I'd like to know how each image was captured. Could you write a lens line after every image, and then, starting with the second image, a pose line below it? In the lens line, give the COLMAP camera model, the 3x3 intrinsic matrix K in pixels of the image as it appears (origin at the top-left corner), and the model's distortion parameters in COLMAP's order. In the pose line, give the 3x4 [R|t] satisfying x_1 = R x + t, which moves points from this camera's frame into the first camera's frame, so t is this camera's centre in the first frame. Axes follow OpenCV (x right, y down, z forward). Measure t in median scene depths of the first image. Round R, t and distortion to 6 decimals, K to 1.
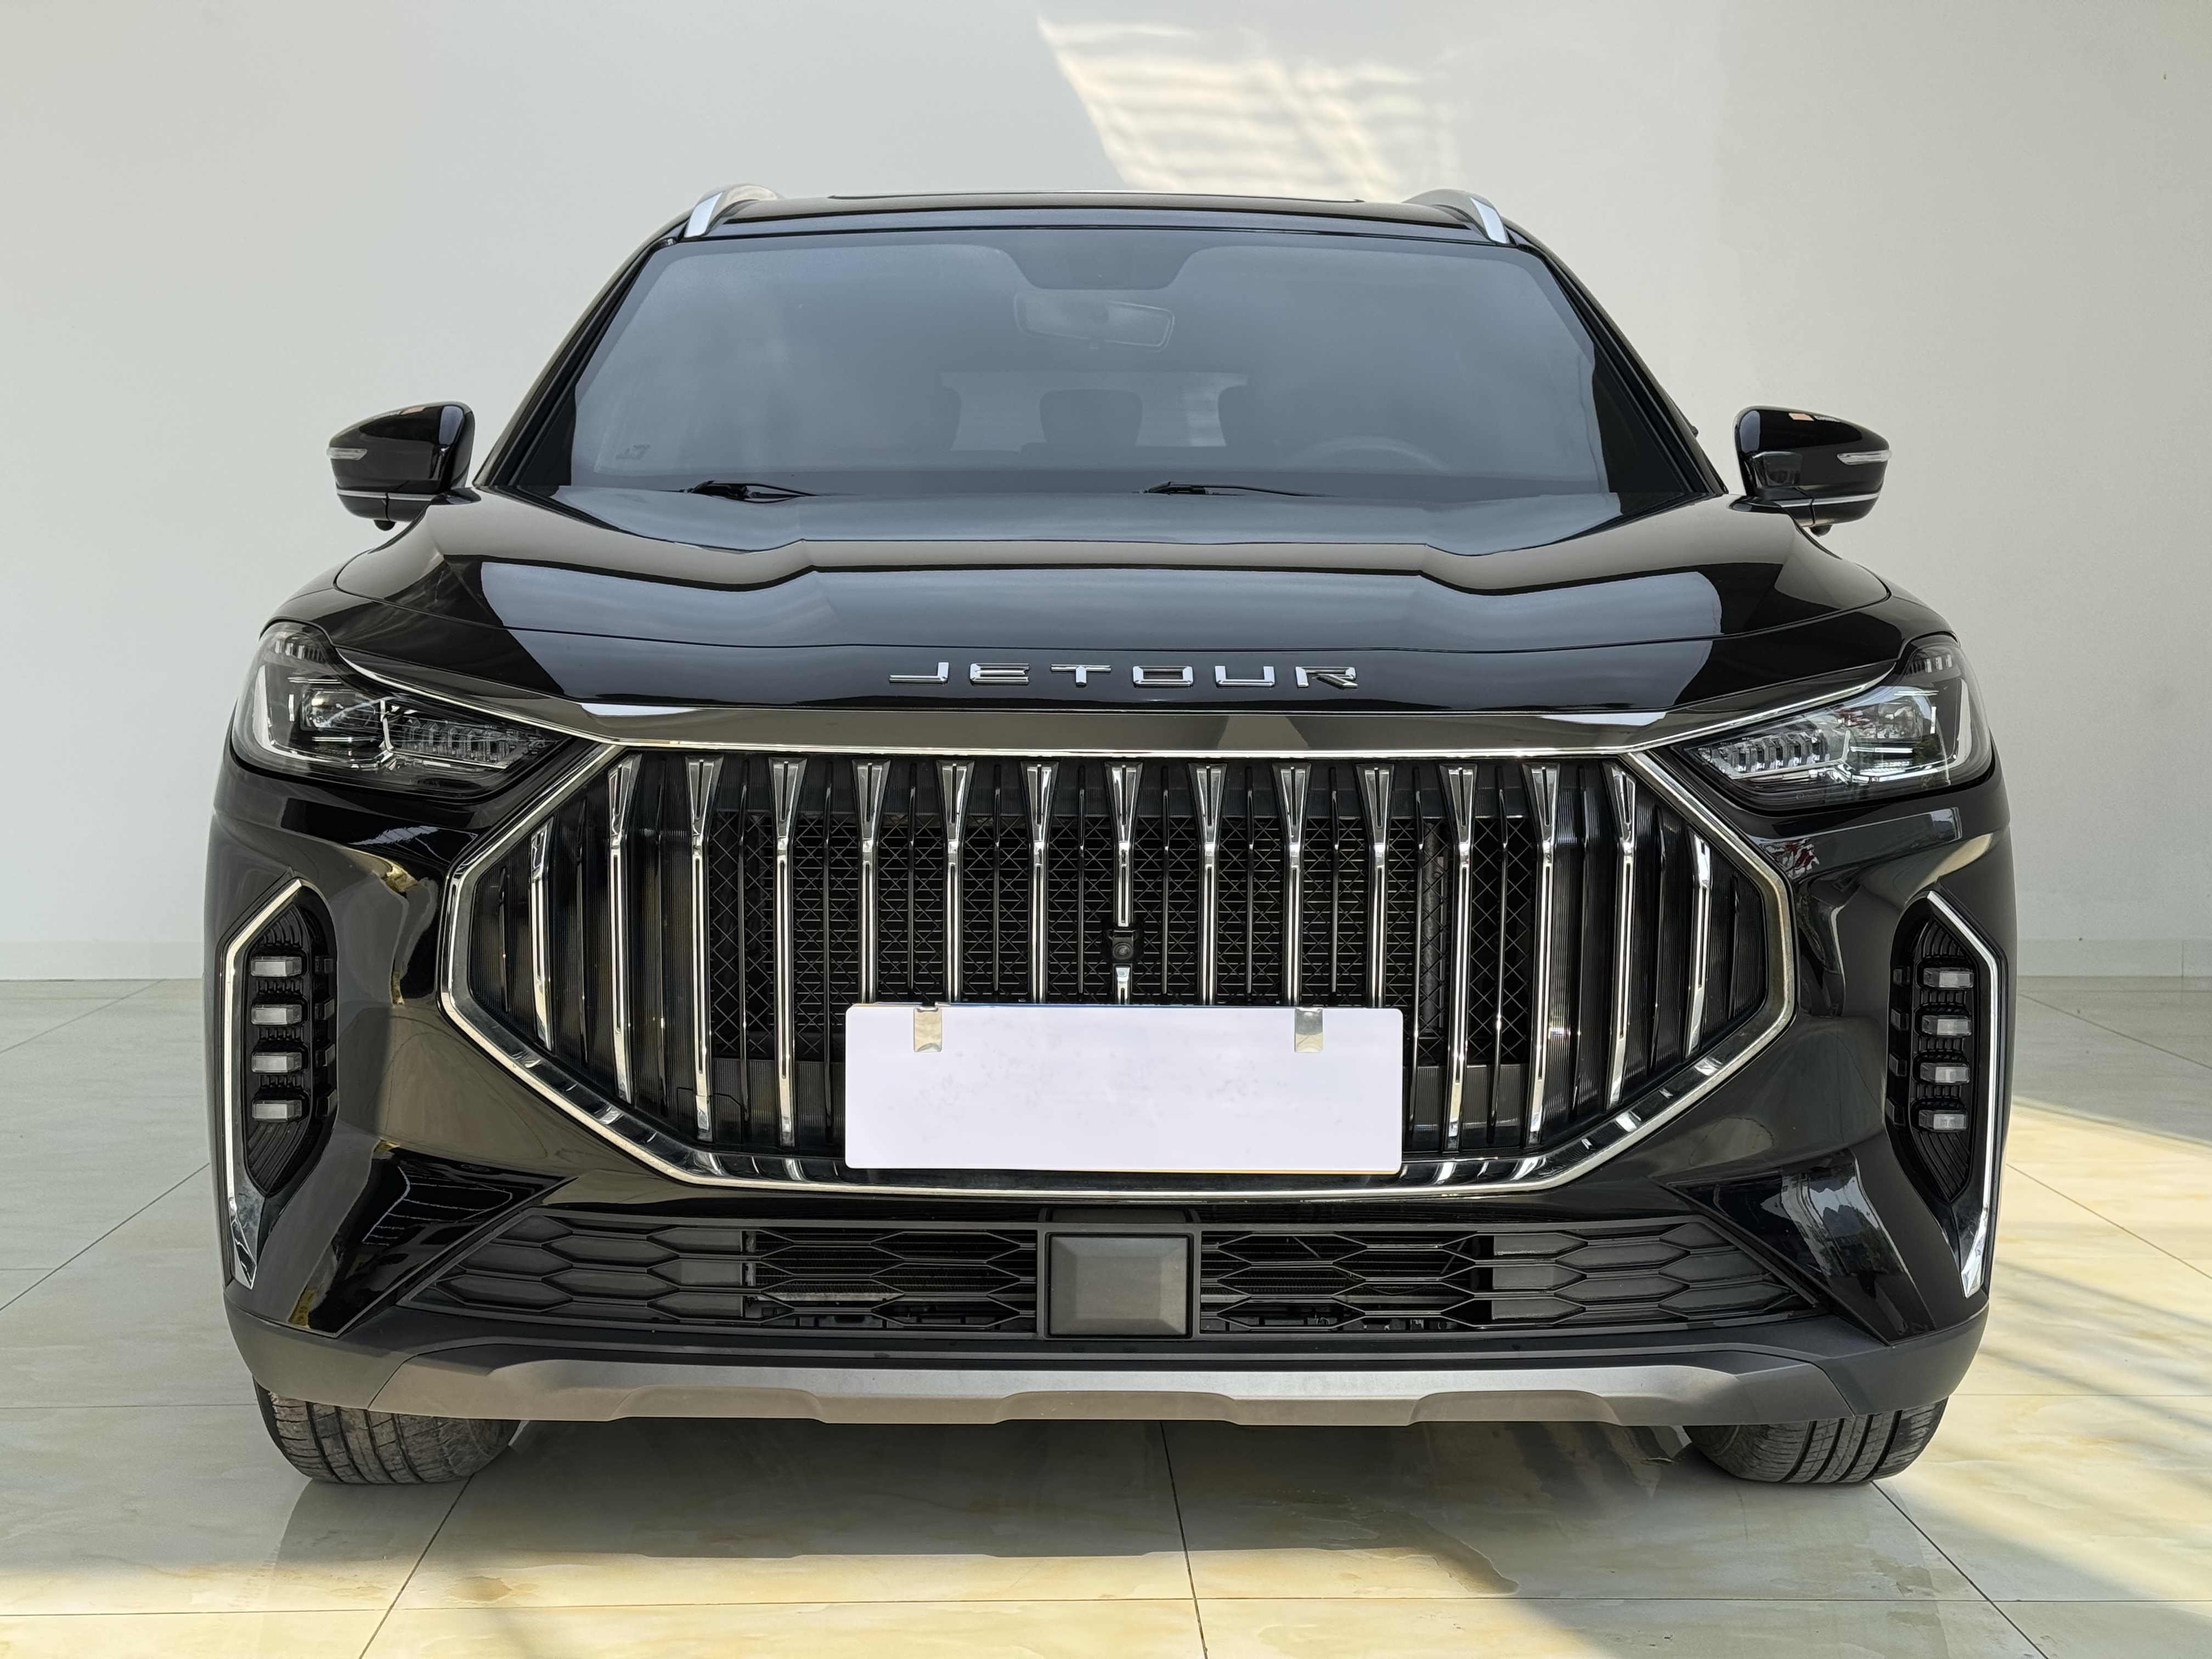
lens RADIAL K [[3352.3, 0, 1003.3], [0, 3352.3, 910.4], [0, 0, 1]] dist [0.126124, 0.013571]
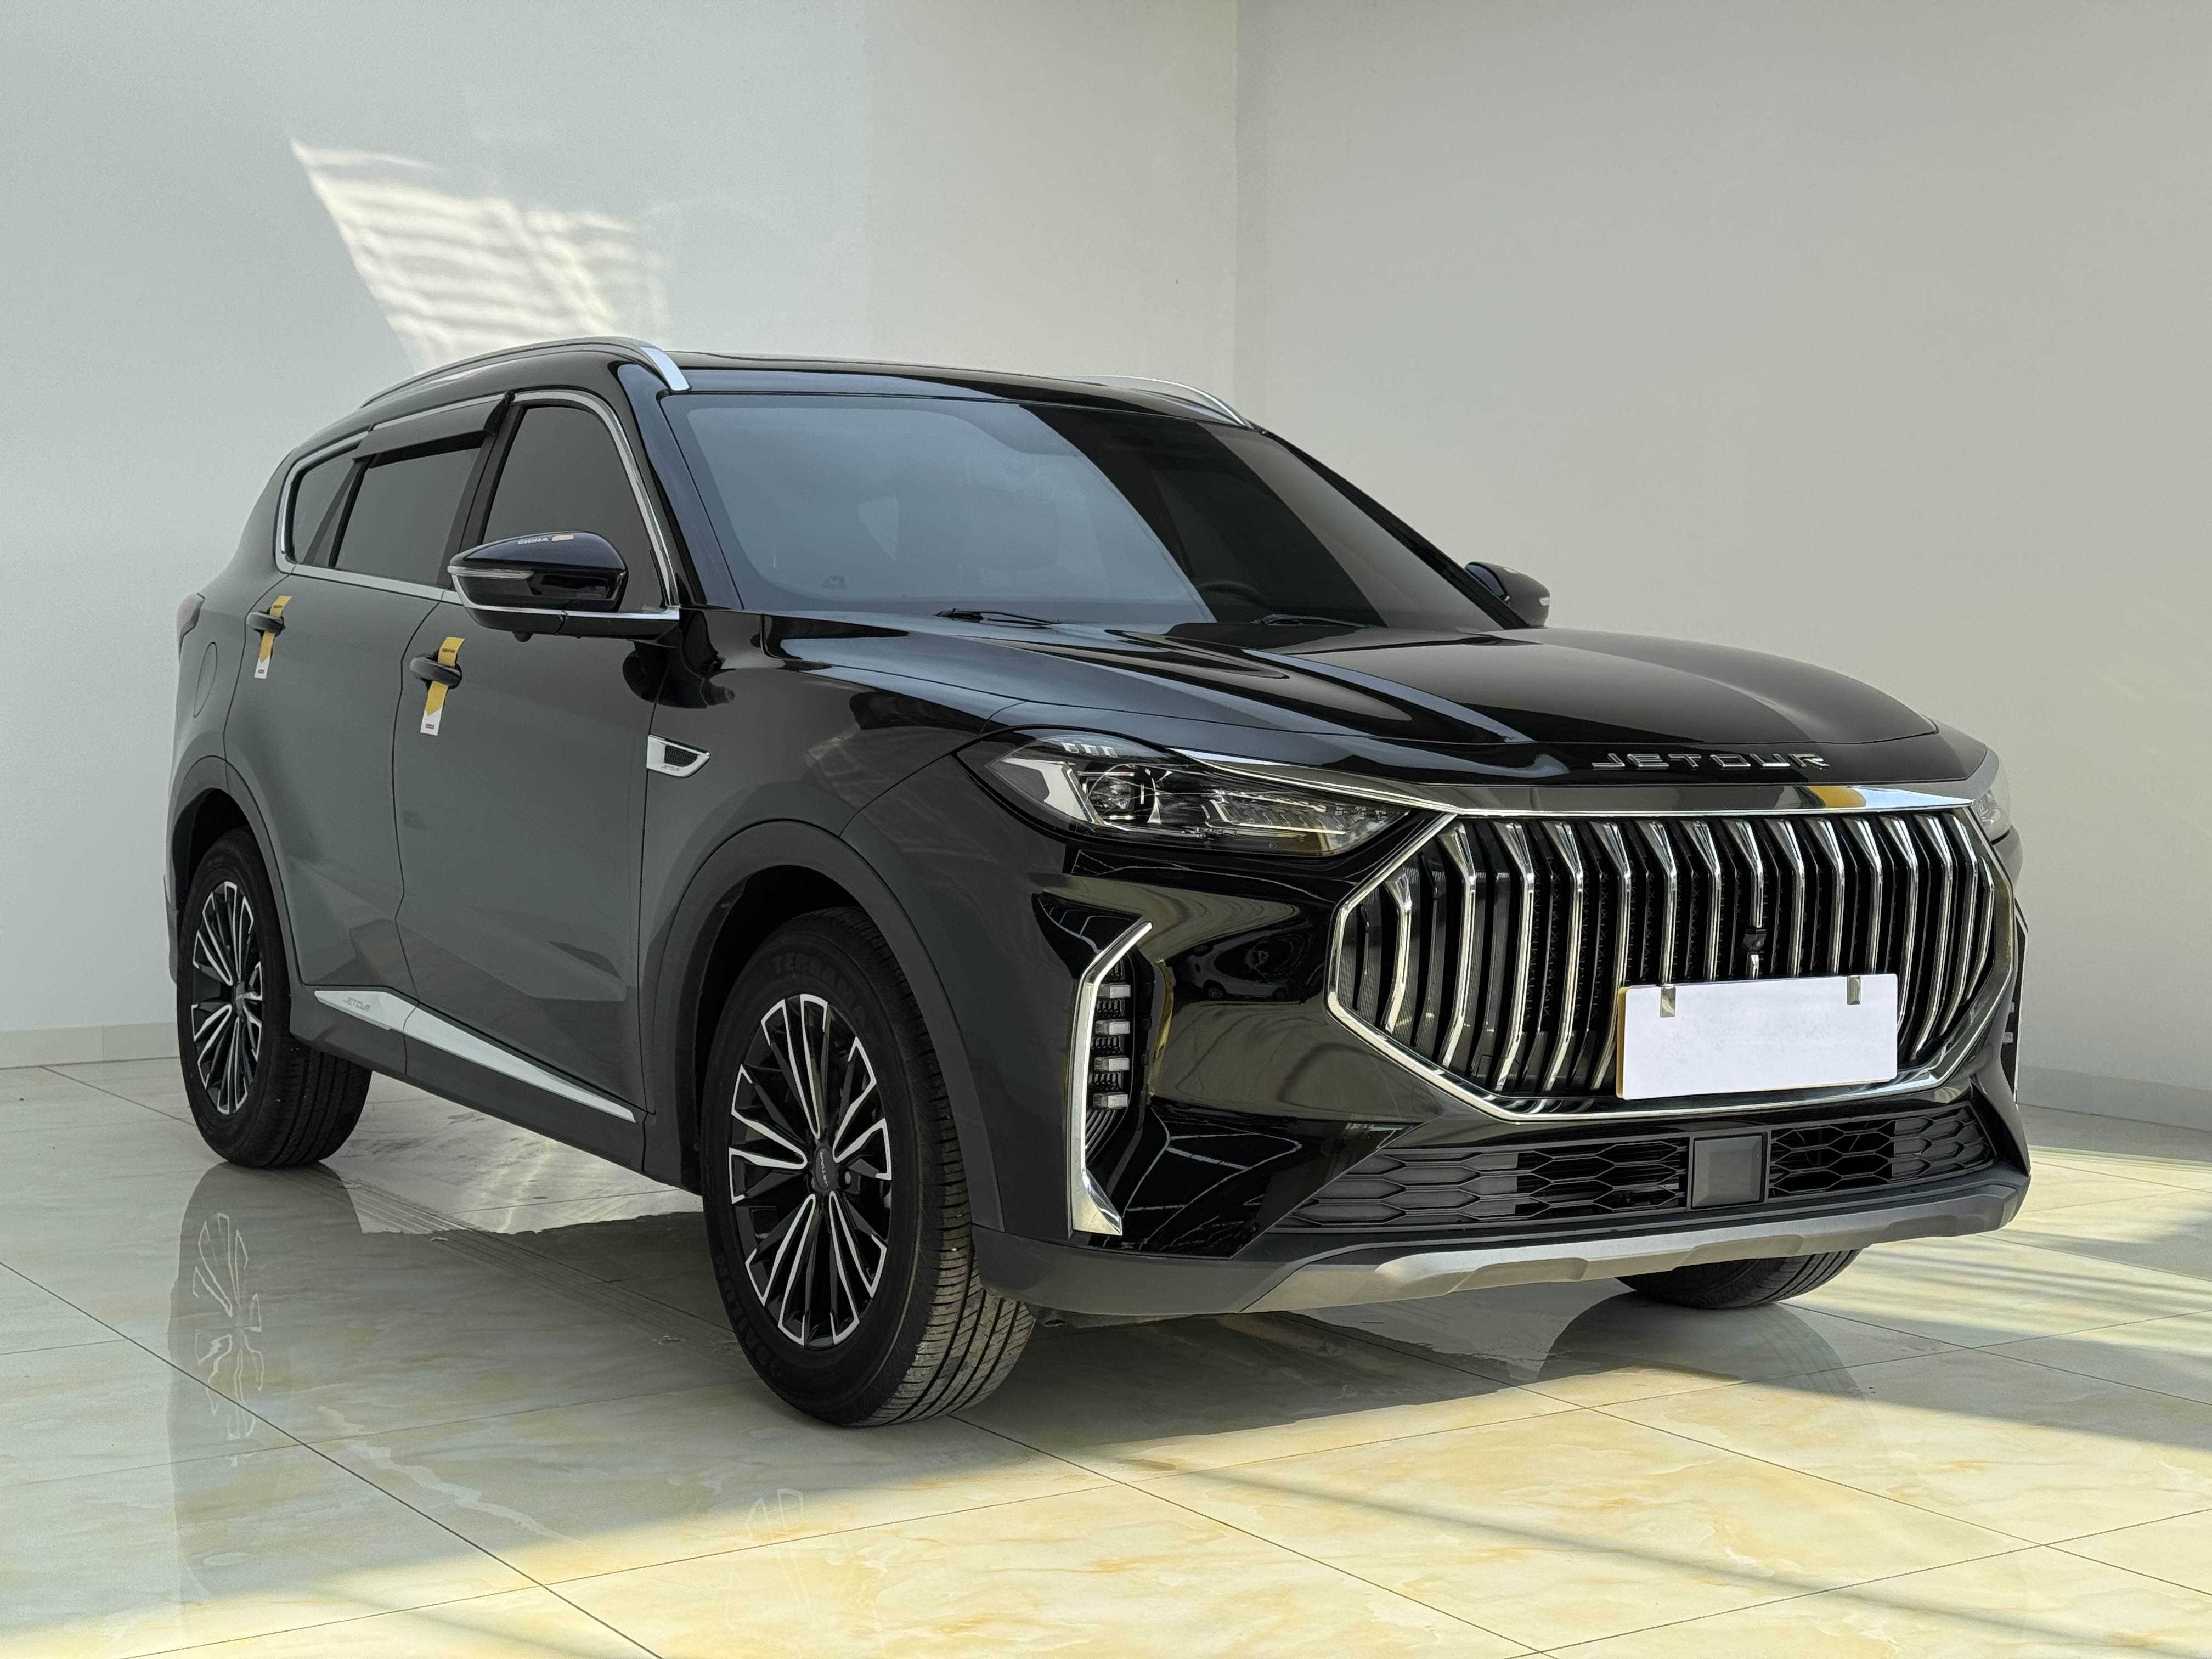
lens RADIAL K [[3413.8, 0, 1103.4], [0, 3413.8, 959.5], [0, 0, 1]] dist [0.169101, 0.111308]
pose [[0.833944, -0.044260, 0.550072, -1.018310], [0.048622, 0.998795, 0.006652, -0.004969], [-0.549703, 0.021198, 0.835091, -0.117007]]
